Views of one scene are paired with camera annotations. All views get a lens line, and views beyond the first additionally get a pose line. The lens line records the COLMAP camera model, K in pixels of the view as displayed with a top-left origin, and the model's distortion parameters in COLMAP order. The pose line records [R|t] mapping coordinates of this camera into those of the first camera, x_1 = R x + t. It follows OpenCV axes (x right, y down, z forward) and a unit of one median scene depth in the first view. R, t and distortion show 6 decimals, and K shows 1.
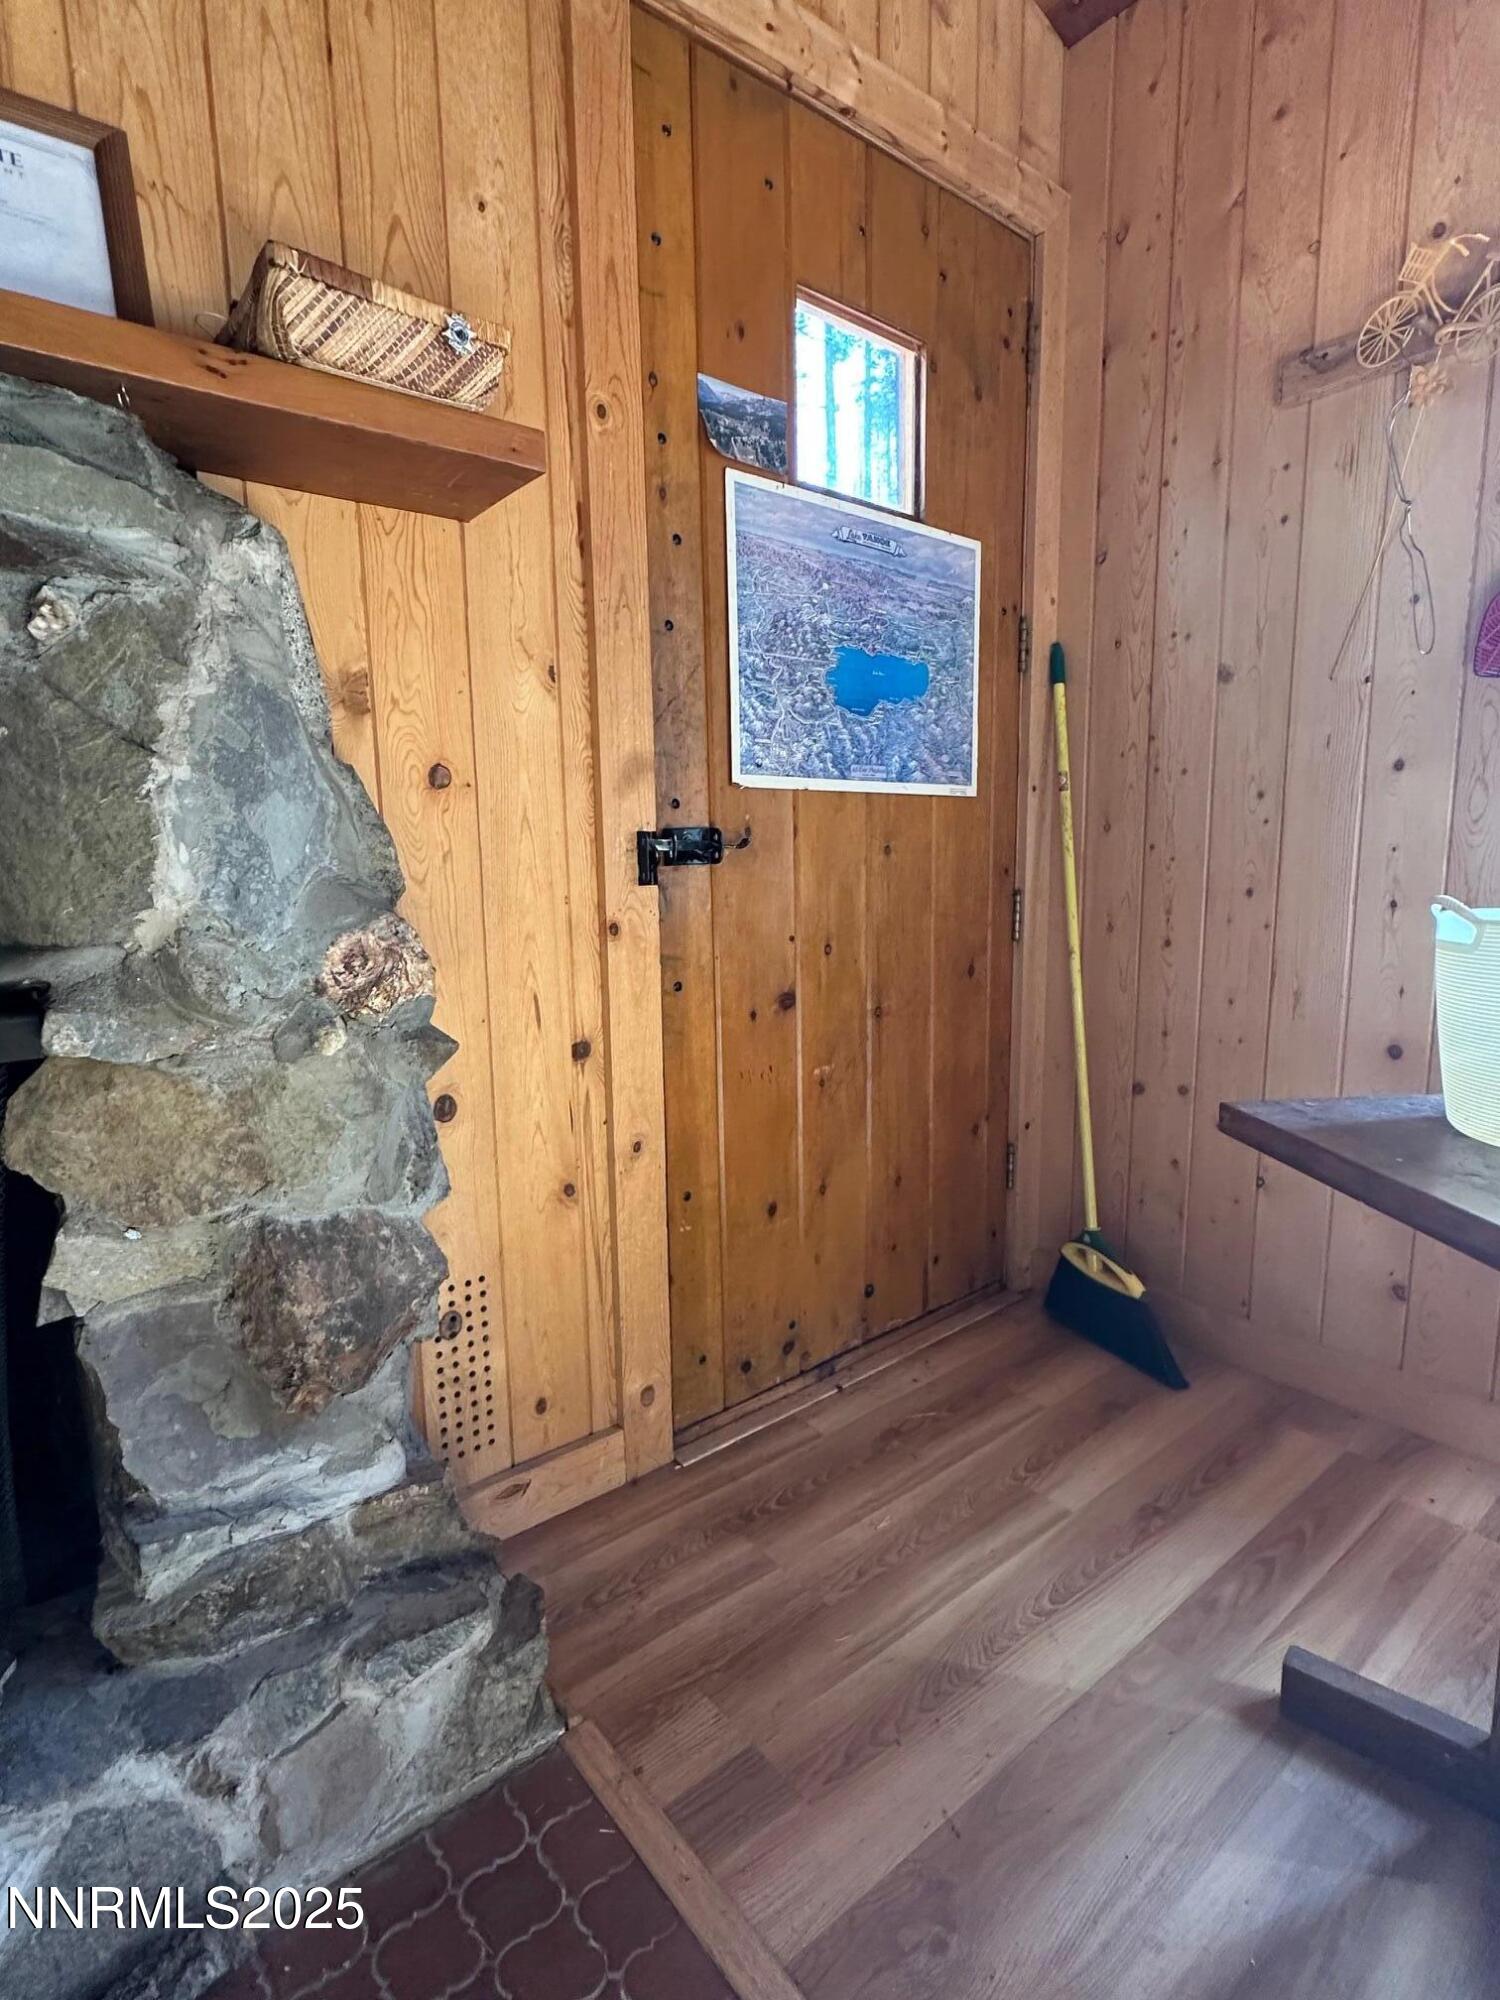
lens RADIAL K [[1016.4, 0, 749.4], [0, 1016.4, 999.3], [0, 0, 1]] dist [-0.003158, 0.001560]
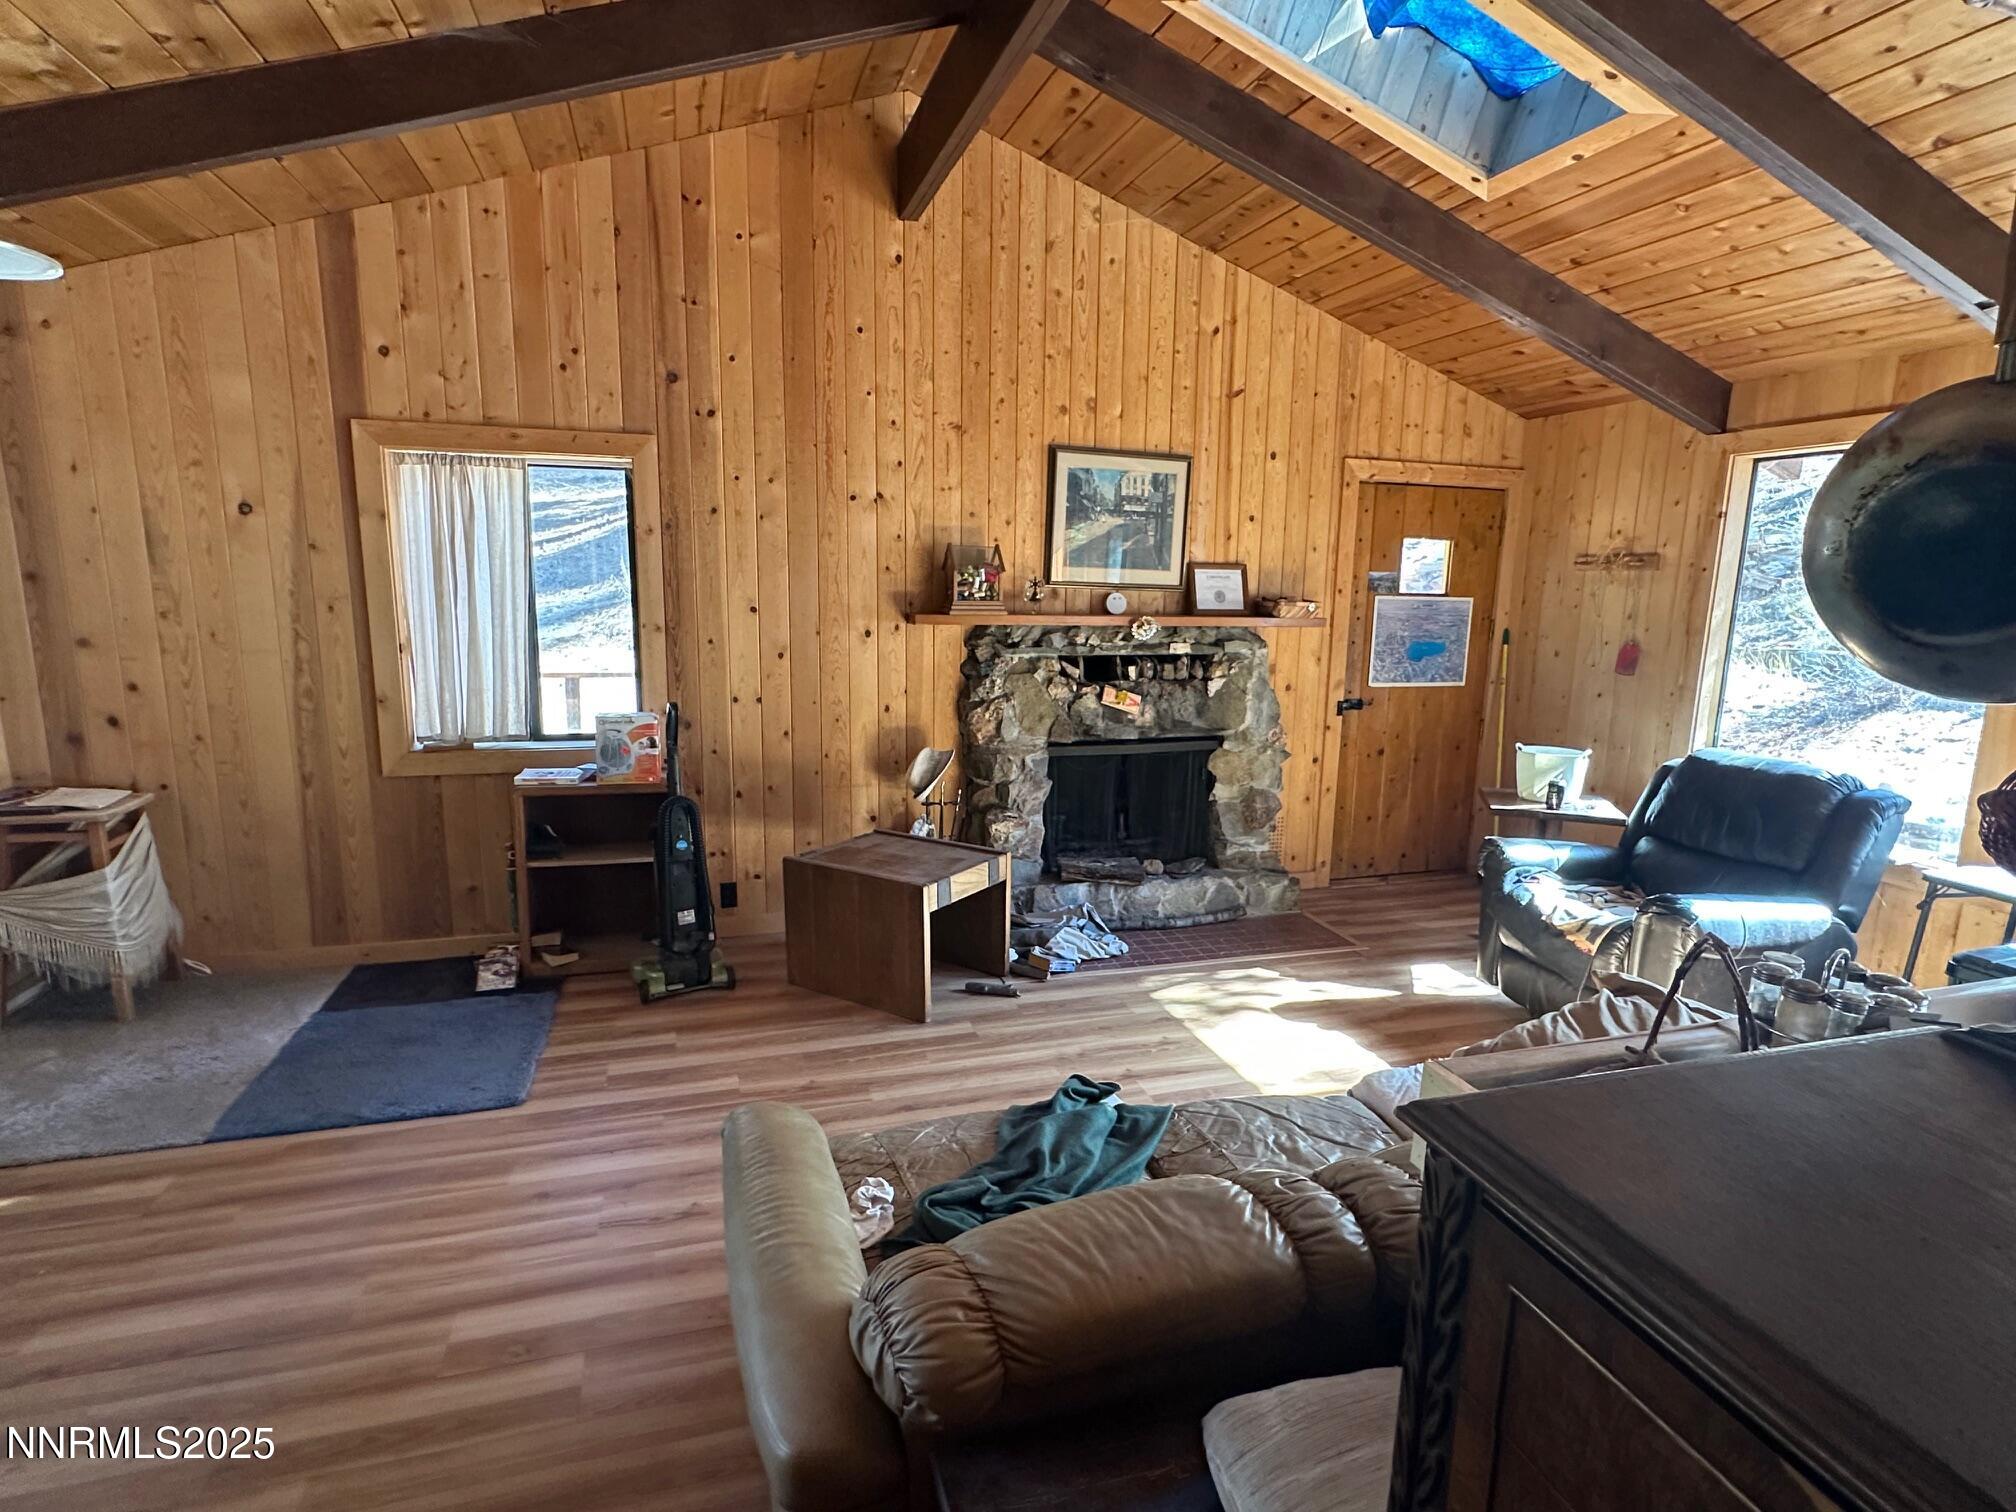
lens RADIAL K [[1024.5, 0, 1003.3], [0, 1024.5, 758.5], [0, 0, 1]] dist [-0.003158, 0.001560]
pose [[0.921745, 0.100082, -0.374659, 0.166723], [-0.089307, 0.994938, 0.046061, -0.023337], [0.377373, -0.008997, 0.926018, -2.664873]]
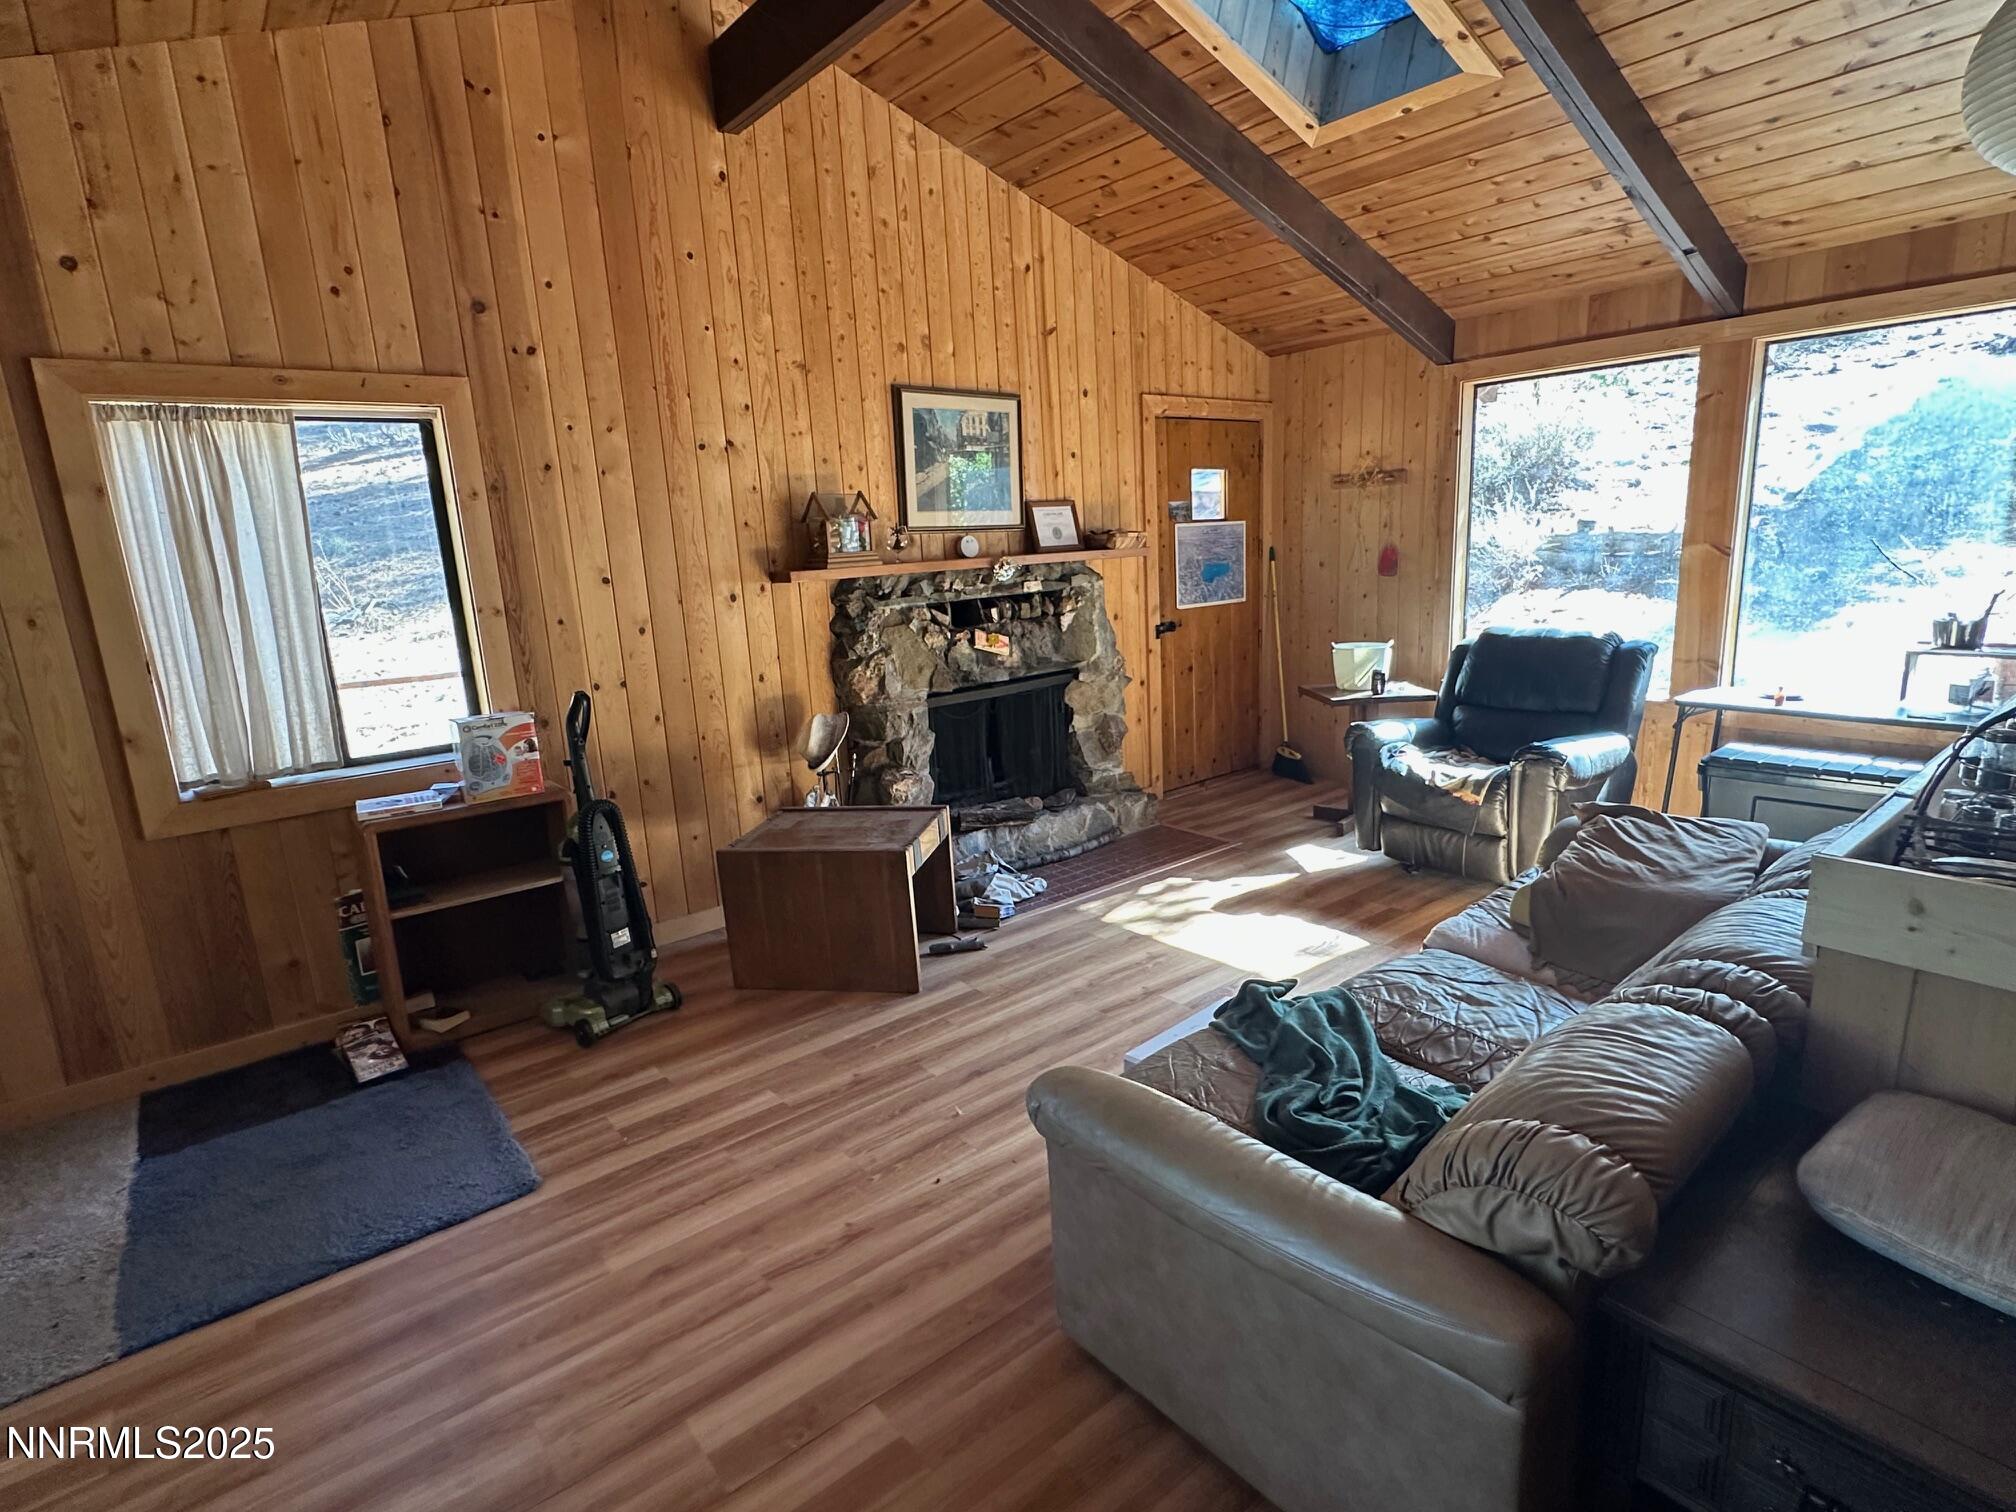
lens RADIAL K [[1024.5, 0, 1003.5], [0, 1024.5, 757.7], [0, 0, 1]] dist [-0.003158, 0.001560]
pose [[0.999240, -0.031992, -0.022284, -0.587605], [0.033449, 0.997097, 0.068404, 0.047042], [0.020031, -0.069097, 0.997409, -2.760562]]
